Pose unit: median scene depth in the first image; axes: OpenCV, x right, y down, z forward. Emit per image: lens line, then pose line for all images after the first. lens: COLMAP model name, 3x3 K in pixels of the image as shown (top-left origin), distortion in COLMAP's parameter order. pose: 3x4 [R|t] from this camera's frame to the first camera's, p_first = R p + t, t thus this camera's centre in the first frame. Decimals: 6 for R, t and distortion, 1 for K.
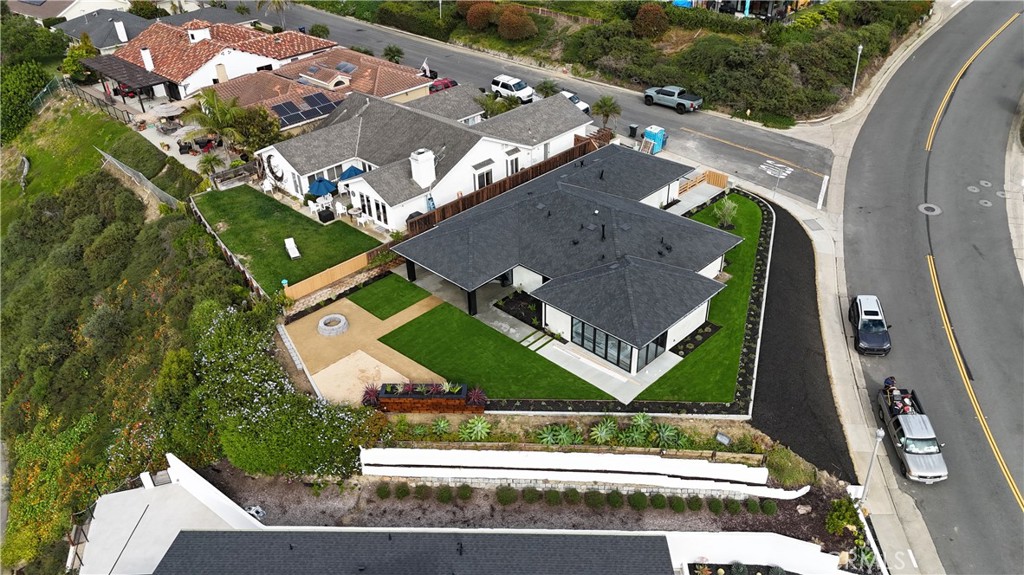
lens RADIAL K [[760.9, 0, 512.0], [0, 760.9, 287.5], [0, 0, 1]] dist [0.039119, -0.003694]
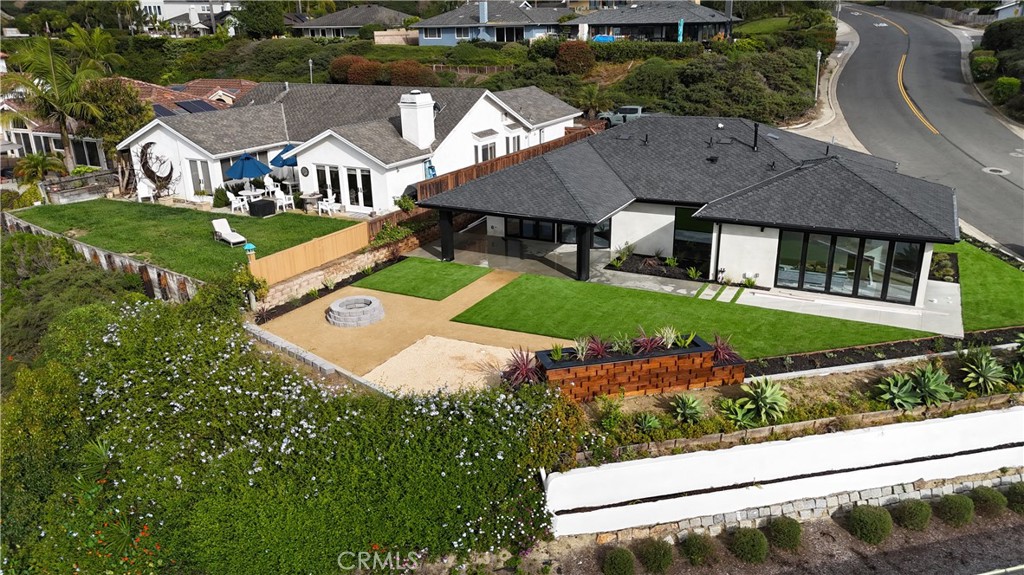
lens RADIAL K [[760.9, 0, 512.0], [0, 760.9, 287.5], [0, 0, 1]] dist [0.039119, -0.003694]
pose [[0.959507, -0.088579, 0.267394, -0.229400], [0.149970, 0.964189, -0.218741, 0.140821], [-0.238443, 0.249985, 0.938431, 0.396798]]
